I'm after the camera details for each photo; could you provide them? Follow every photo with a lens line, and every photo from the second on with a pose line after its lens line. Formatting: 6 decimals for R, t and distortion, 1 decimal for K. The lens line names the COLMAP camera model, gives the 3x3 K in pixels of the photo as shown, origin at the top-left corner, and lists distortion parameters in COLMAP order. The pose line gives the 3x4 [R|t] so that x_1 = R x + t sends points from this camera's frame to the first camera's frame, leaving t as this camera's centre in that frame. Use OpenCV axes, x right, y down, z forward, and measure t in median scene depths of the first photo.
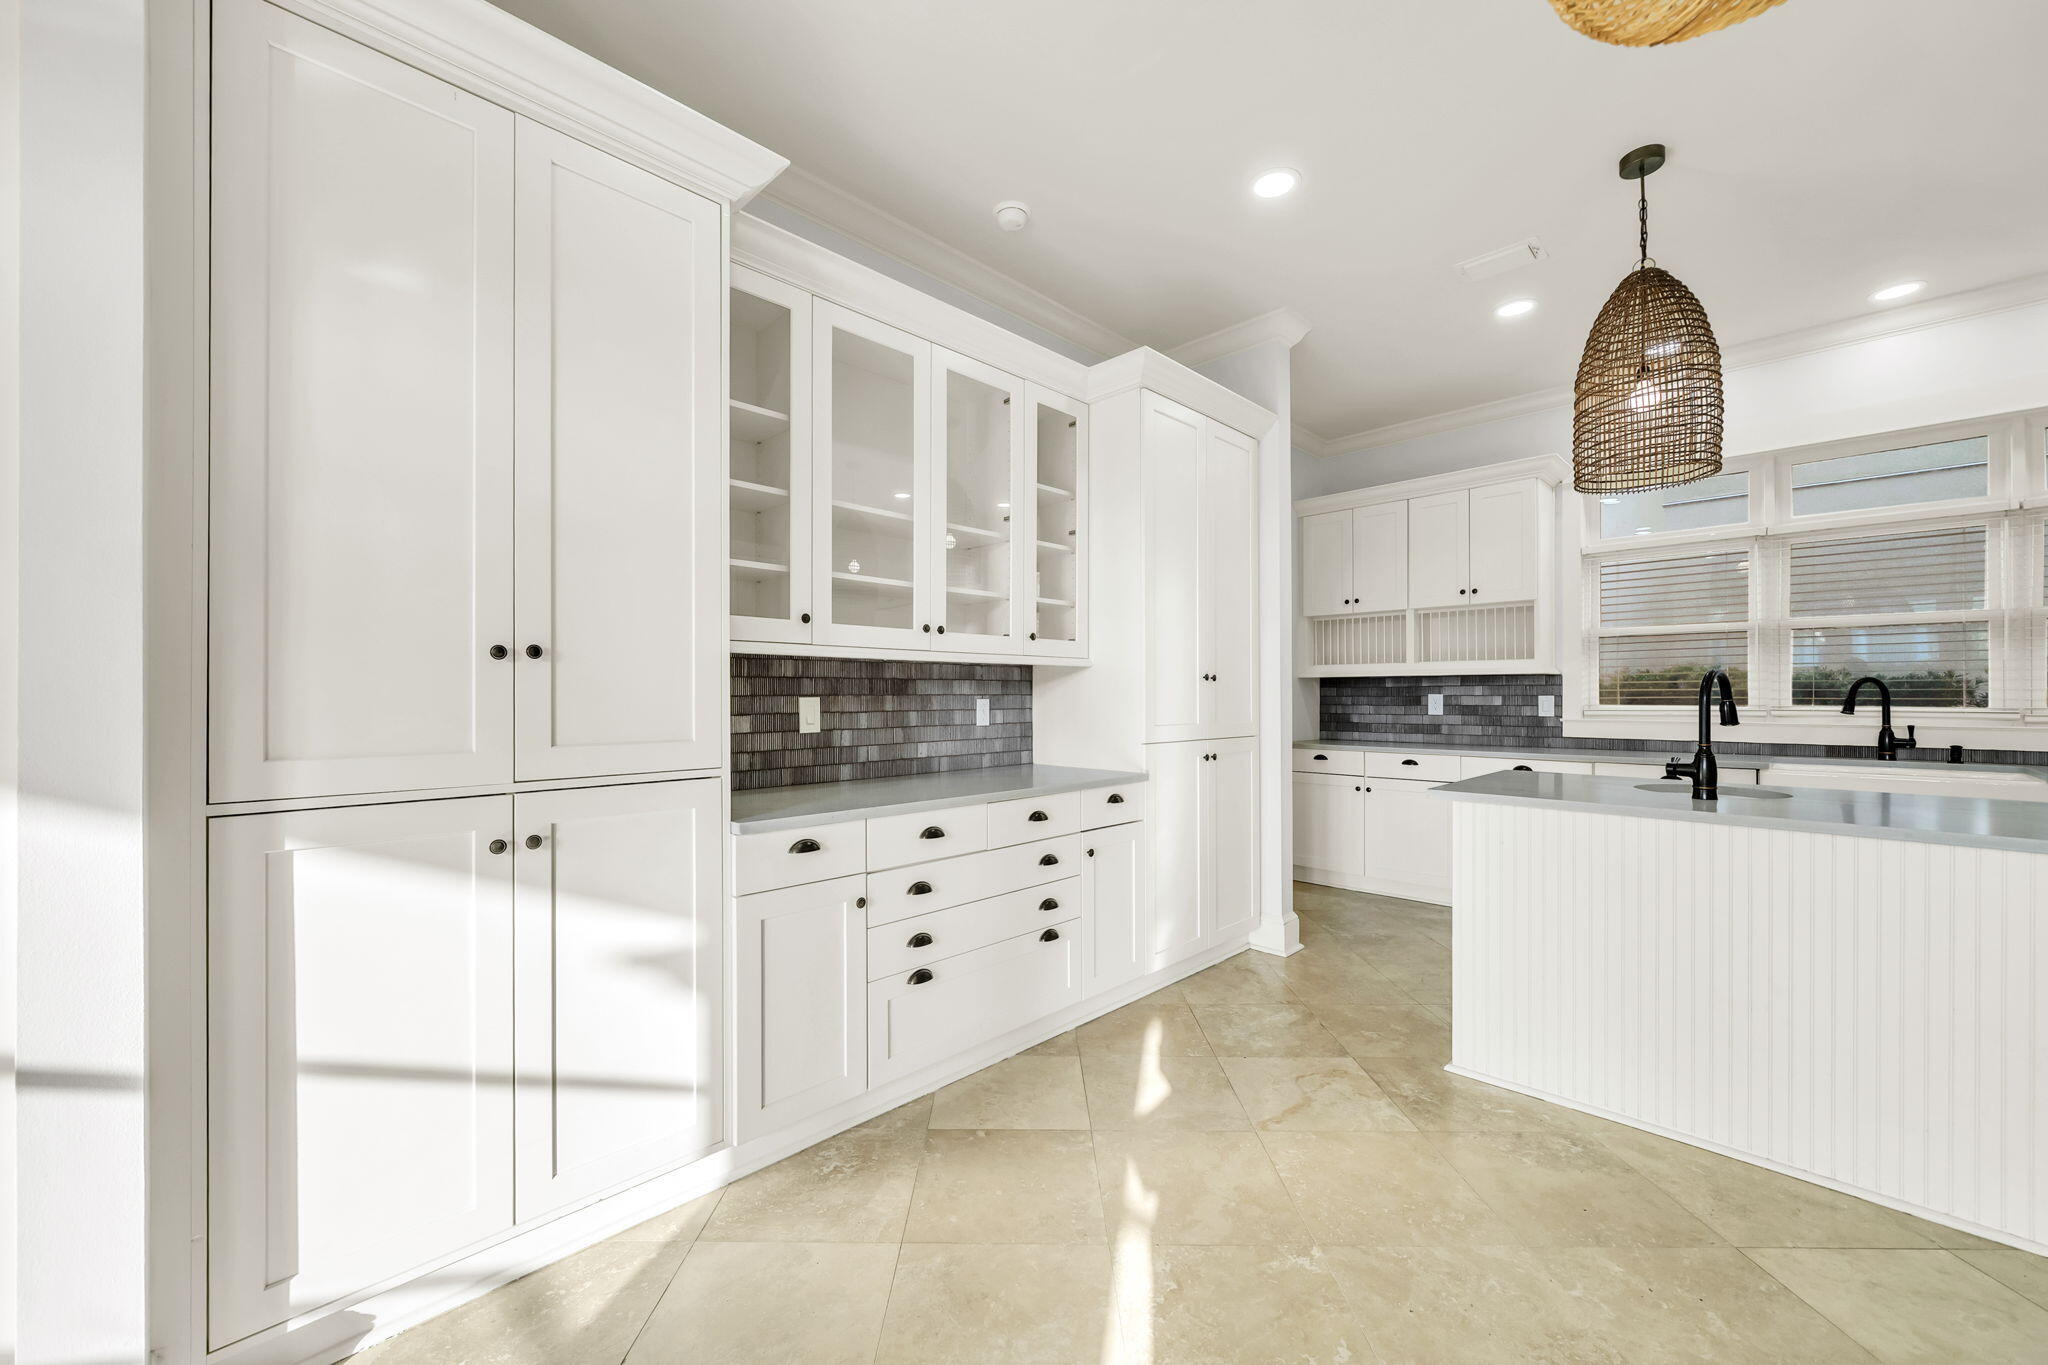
lens RADIAL K [[758.8, 0, 1033.5], [0, 758.8, 686.5], [0, 0, 1]] dist [-0.001464, -0.000548]
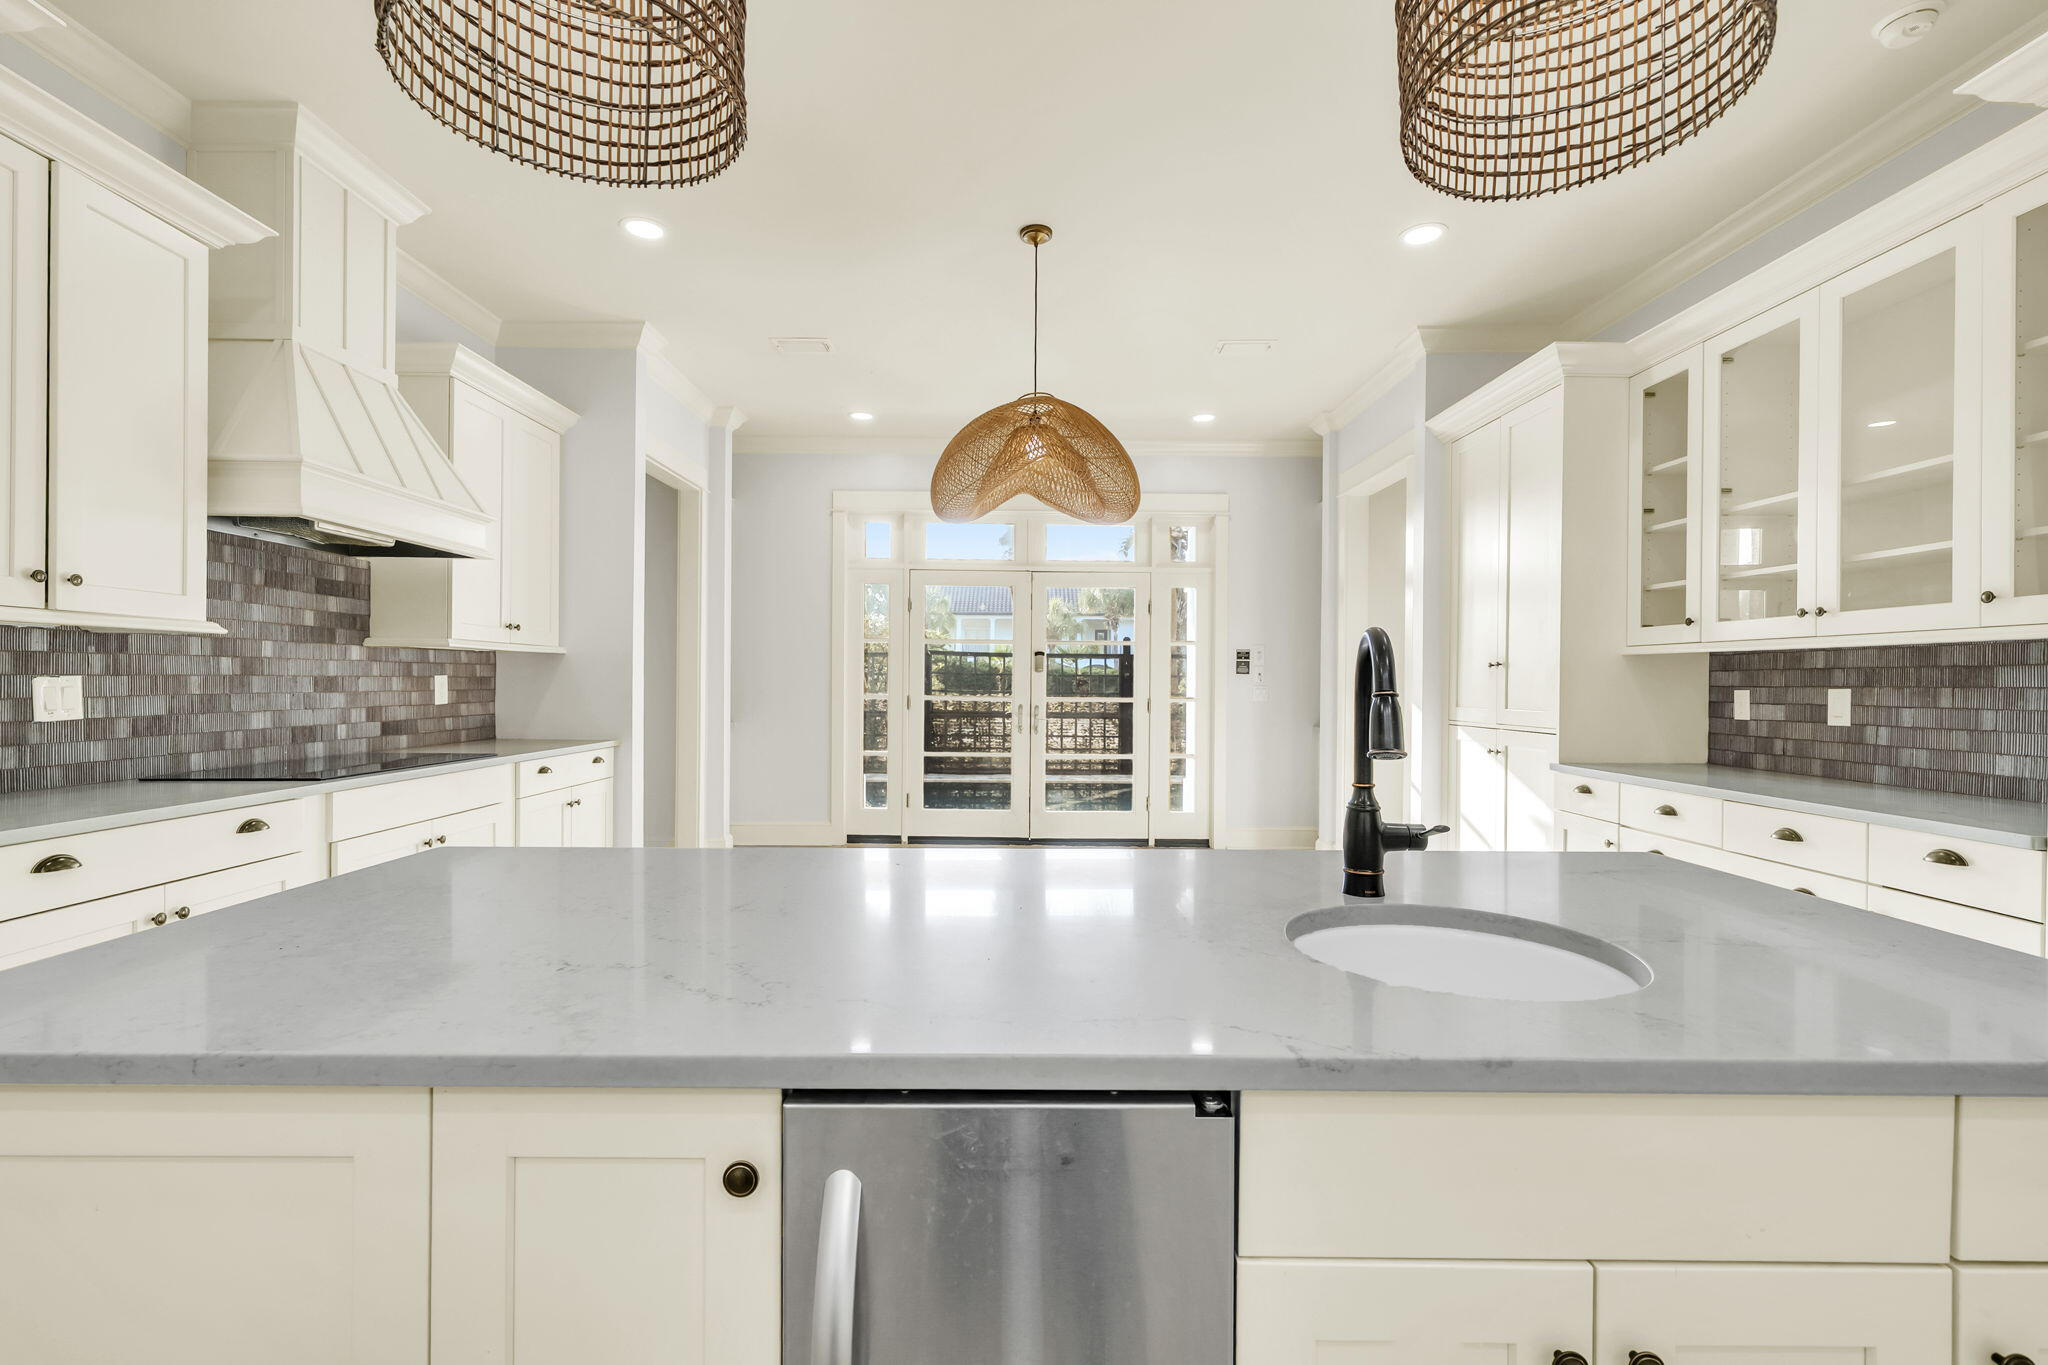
lens RADIAL K [[887.8, 0, 1020.5], [0, 887.8, 686.3], [0, 0, 1]] dist [-0.003173, -0.000922]
pose [[-0.706402, -0.002431, -0.707807, 1.205689], [-0.002904, 0.999996, -0.000536, 0.014242], [0.707805, 0.001677, -0.706406, 1.036069]]
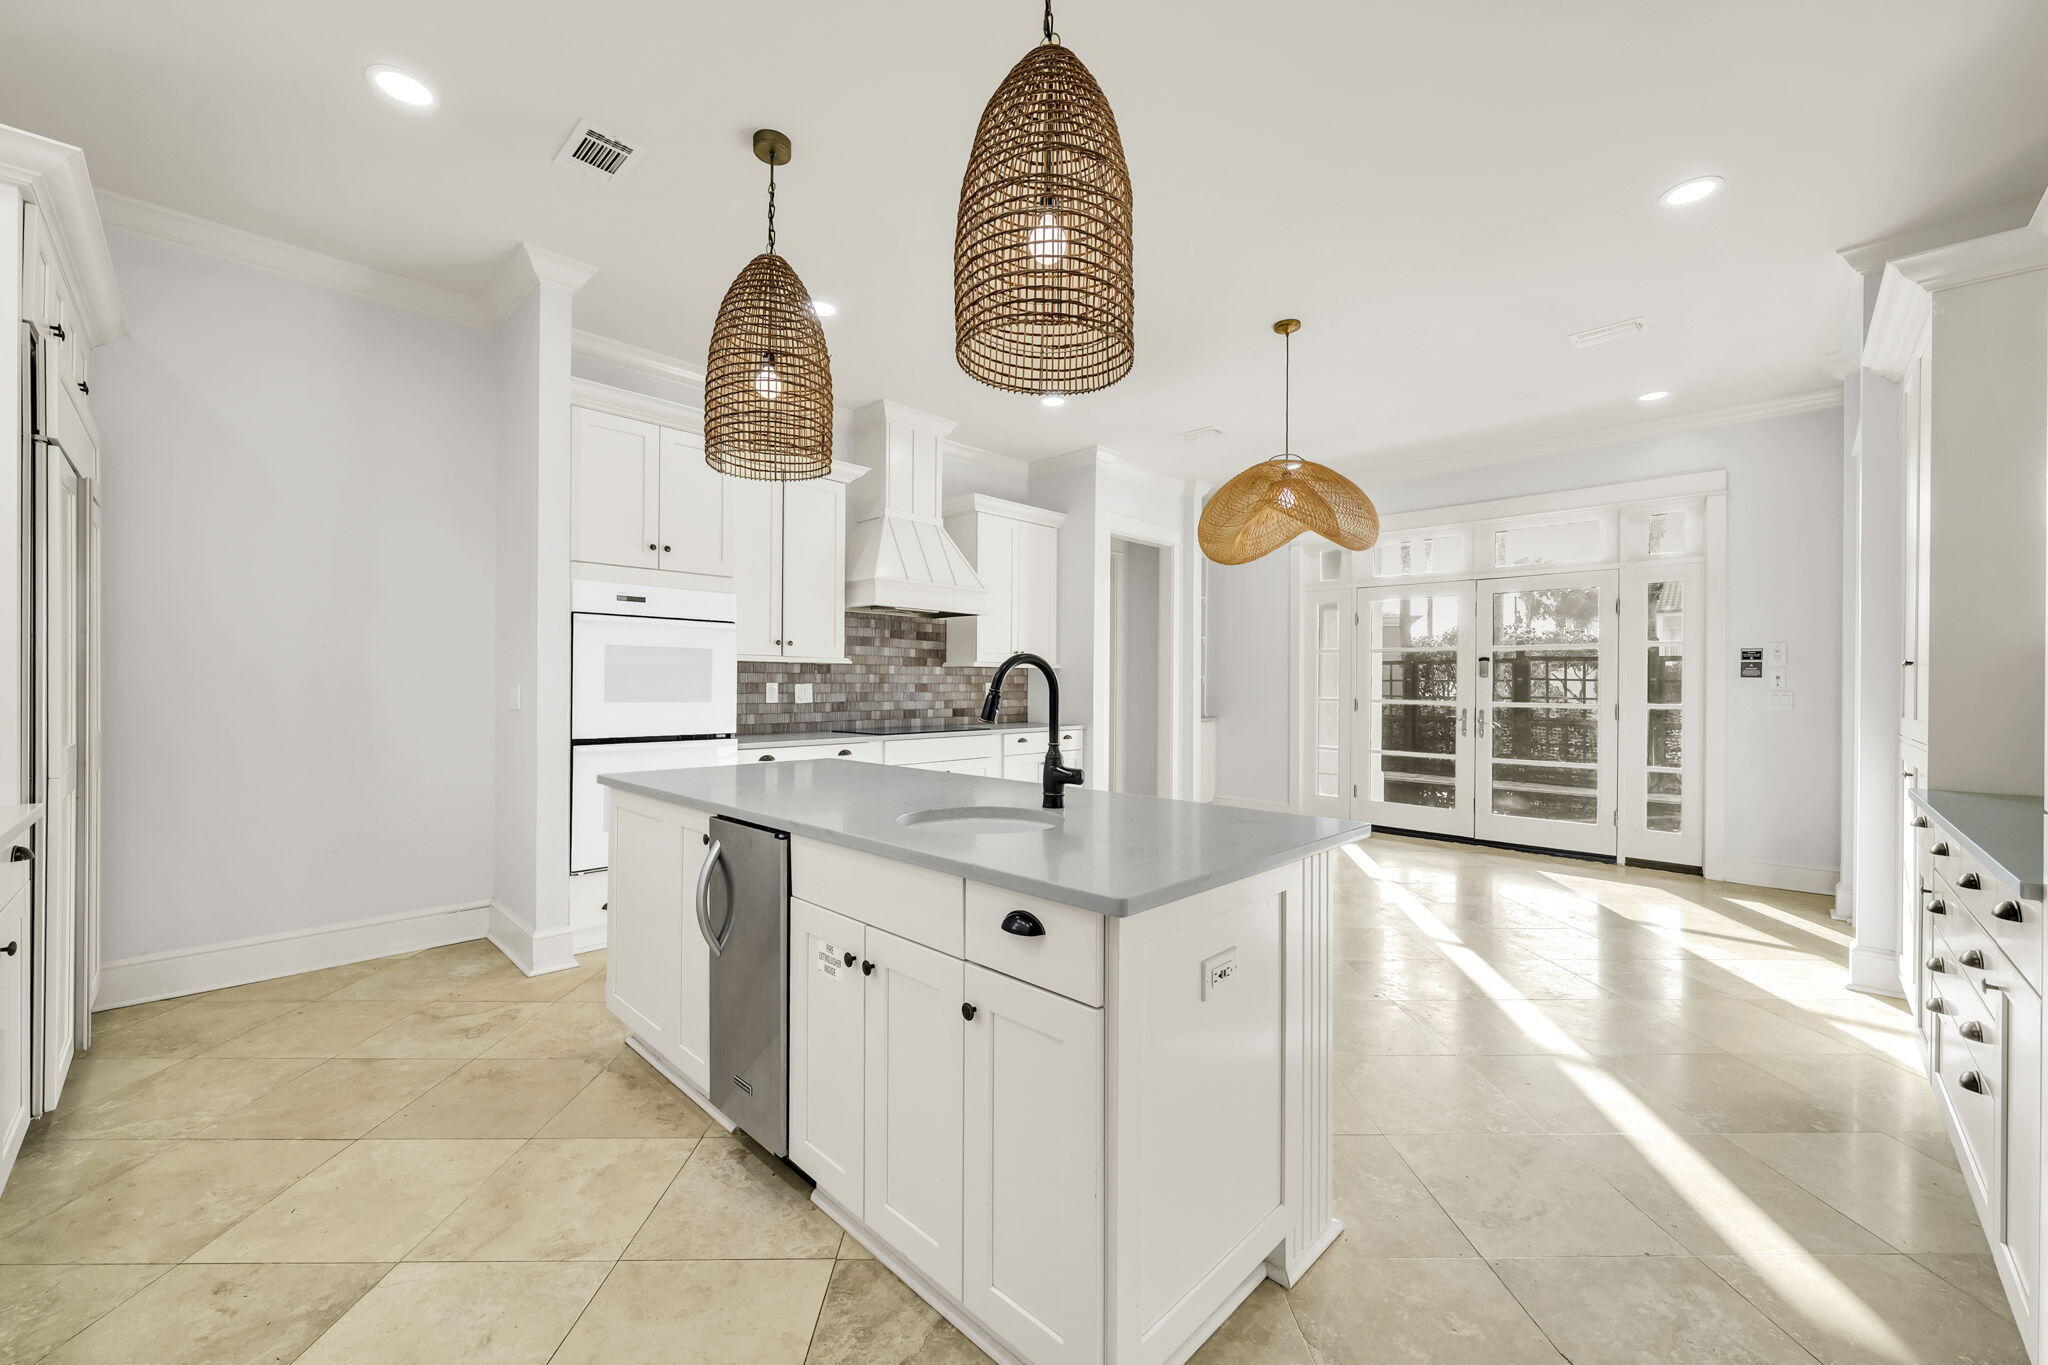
lens RADIAL K [[798.0, 0, 1020.5], [0, 798.0, 685.5], [0, 0, 1]] dist [-0.001306, -0.000365]
pose [[-0.999947, -0.006912, -0.007576, 0.767041], [-0.006872, 0.999962, -0.005281, 0.016869], [0.007613, -0.005229, -0.999957, 1.579560]]
